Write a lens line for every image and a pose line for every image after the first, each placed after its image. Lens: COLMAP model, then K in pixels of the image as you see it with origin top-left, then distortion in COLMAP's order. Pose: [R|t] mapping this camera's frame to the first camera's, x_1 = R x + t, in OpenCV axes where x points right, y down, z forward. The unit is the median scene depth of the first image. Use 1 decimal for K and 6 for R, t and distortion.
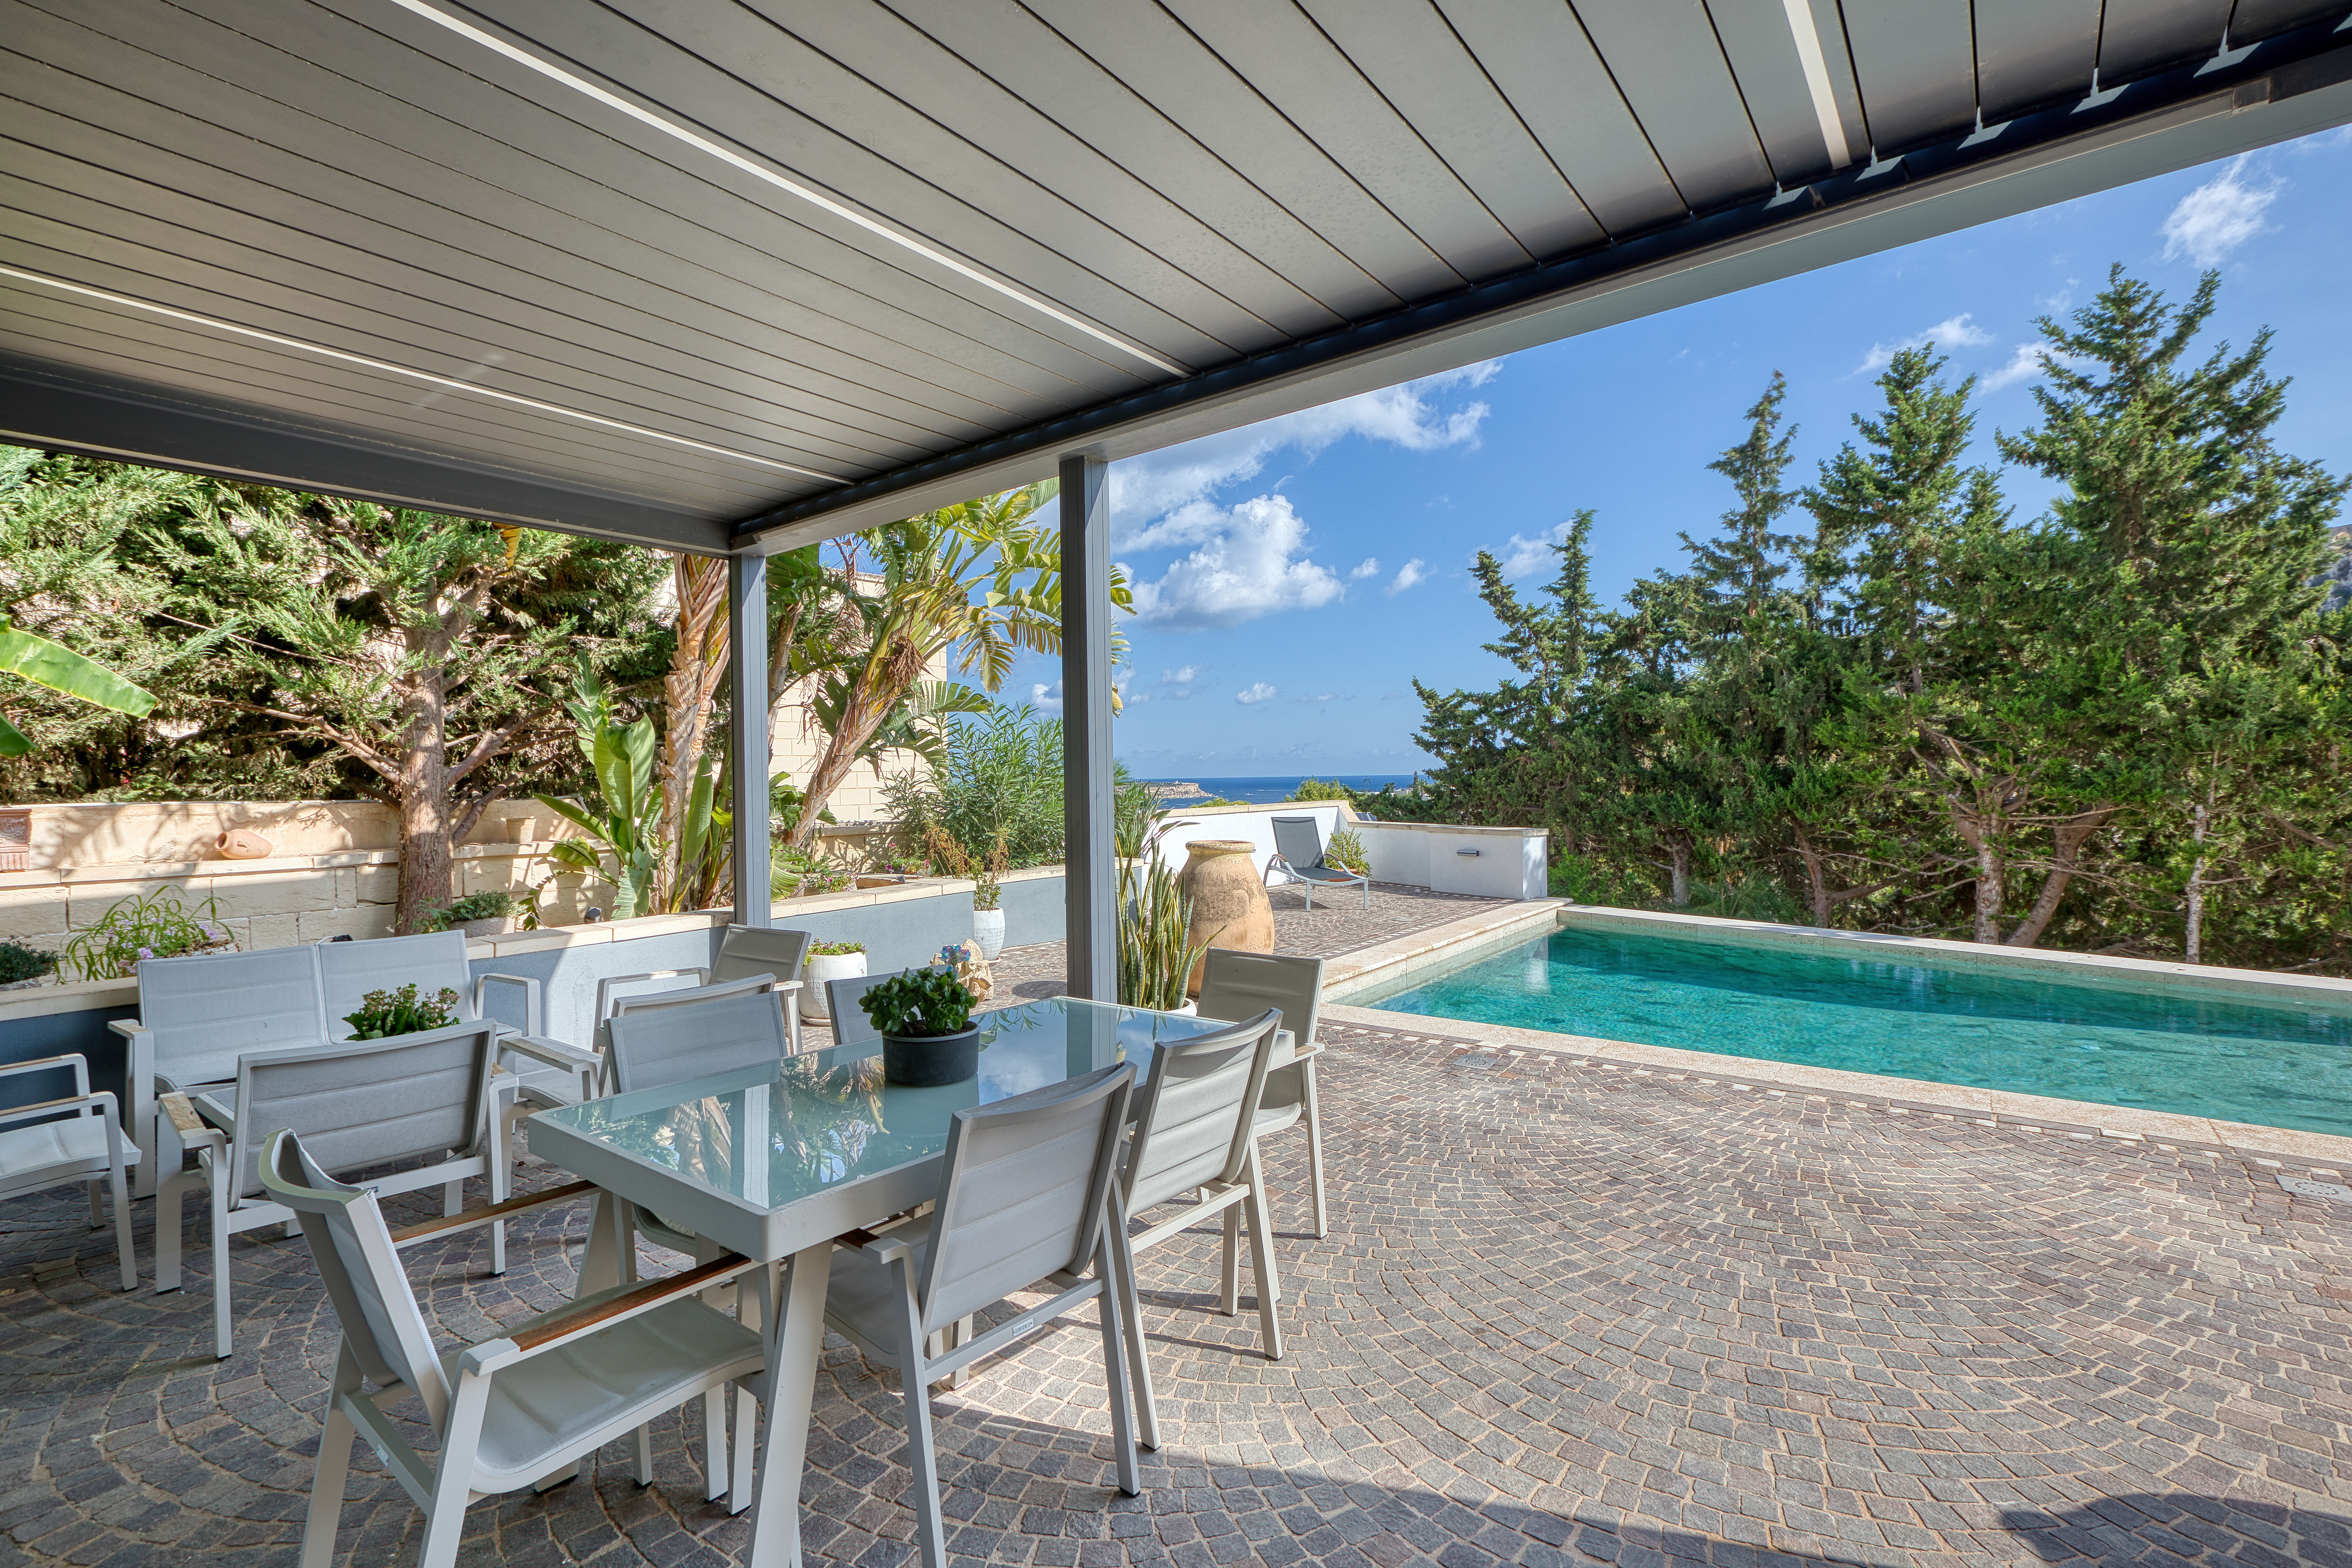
lens RADIAL K [[1069.1, 0, 1176.5], [0, 1069.1, 782.5], [0, 0, 1]] dist [-0.005251, 0.000582]
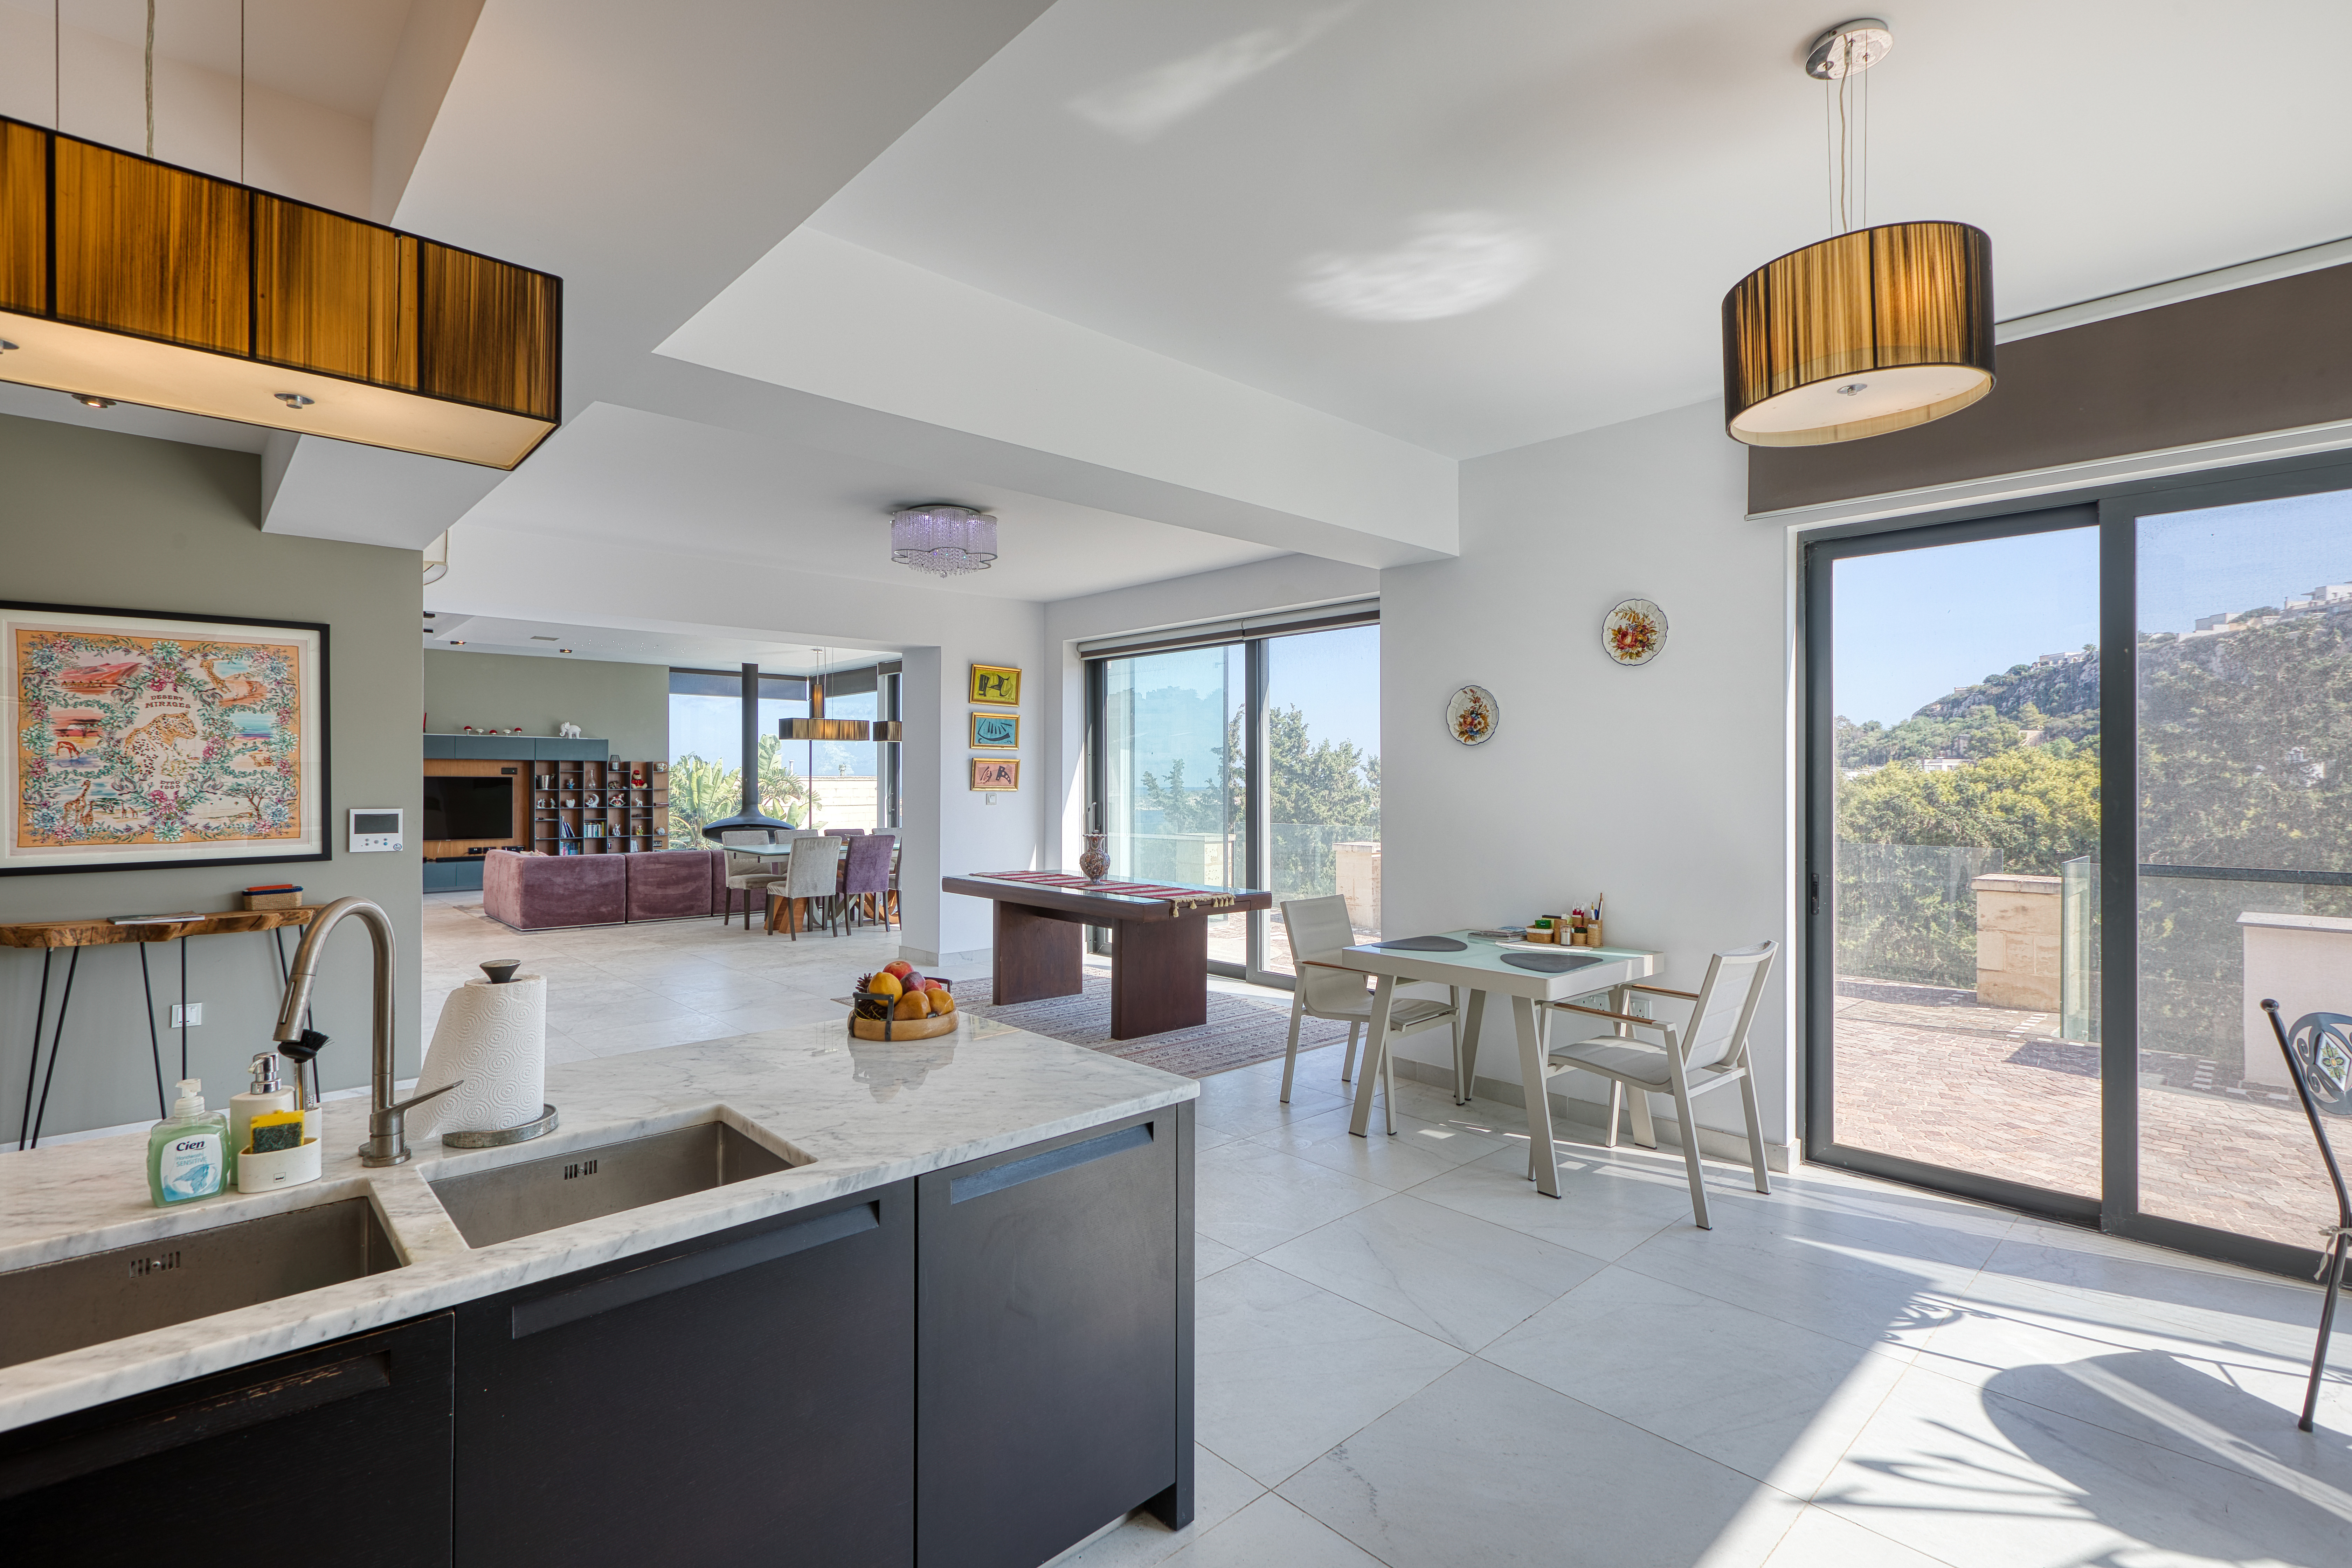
lens RADIAL K [[1092.9, 0, 1181.6], [0, 1092.9, 774.9], [0, 0, 1]] dist [-0.000229, 0.000511]
pose [[0.987512, 0.016159, -0.156712, 0.843811], [-0.017663, 0.999810, -0.008205, -0.253674], [0.156550, 0.010871, 0.987610, -1.158161]]
